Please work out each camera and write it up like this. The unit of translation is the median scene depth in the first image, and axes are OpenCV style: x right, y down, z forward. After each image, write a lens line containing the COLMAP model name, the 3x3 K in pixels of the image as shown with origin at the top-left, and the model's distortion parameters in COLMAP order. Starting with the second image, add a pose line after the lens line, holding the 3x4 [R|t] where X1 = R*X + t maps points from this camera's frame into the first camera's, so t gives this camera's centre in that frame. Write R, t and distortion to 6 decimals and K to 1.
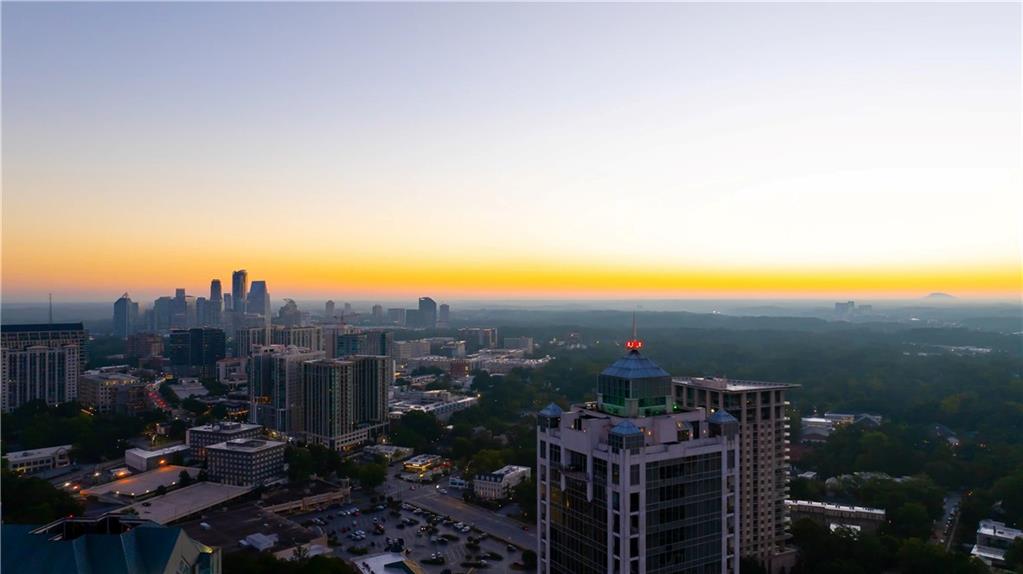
lens RADIAL K [[727.2, 0, 515.0], [0, 727.2, 284.7], [0, 0, 1]] dist [-0.000705, 0.002254]
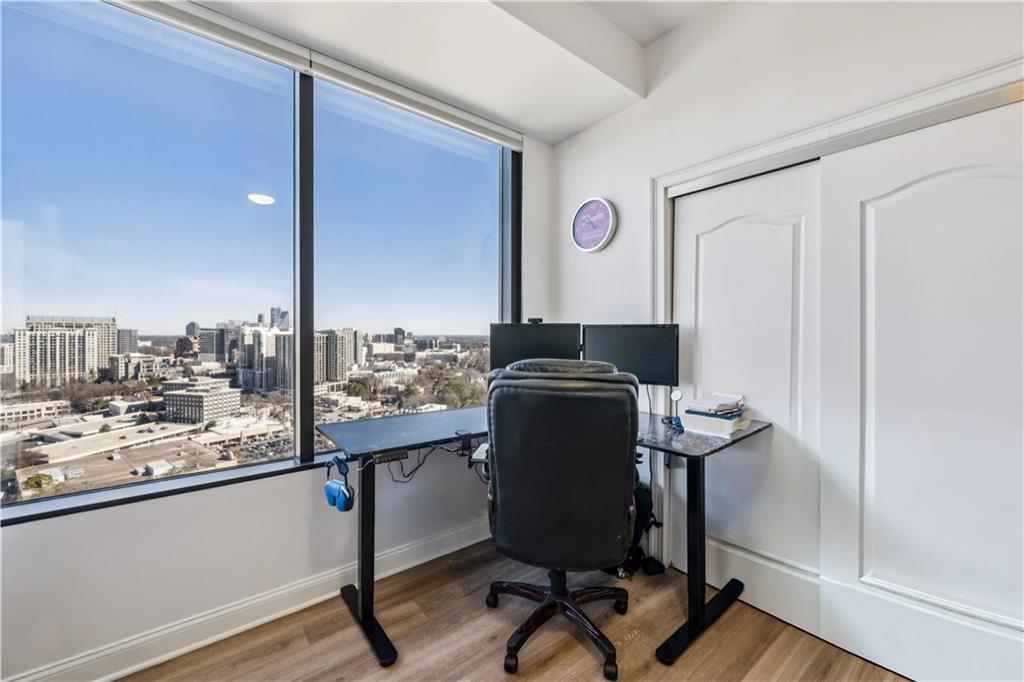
lens RADIAL K [[402.9, 0, 511.3], [0, 402.9, 336.6], [0, 0, 1]] dist [-0.000224, 0.000160]
pose [[0.990171, -0.000190, 0.139863, 0.028470], [-0.002831, 0.999767, 0.021398, 0.090050], [-0.139834, -0.021584, 0.989940, 0.215171]]
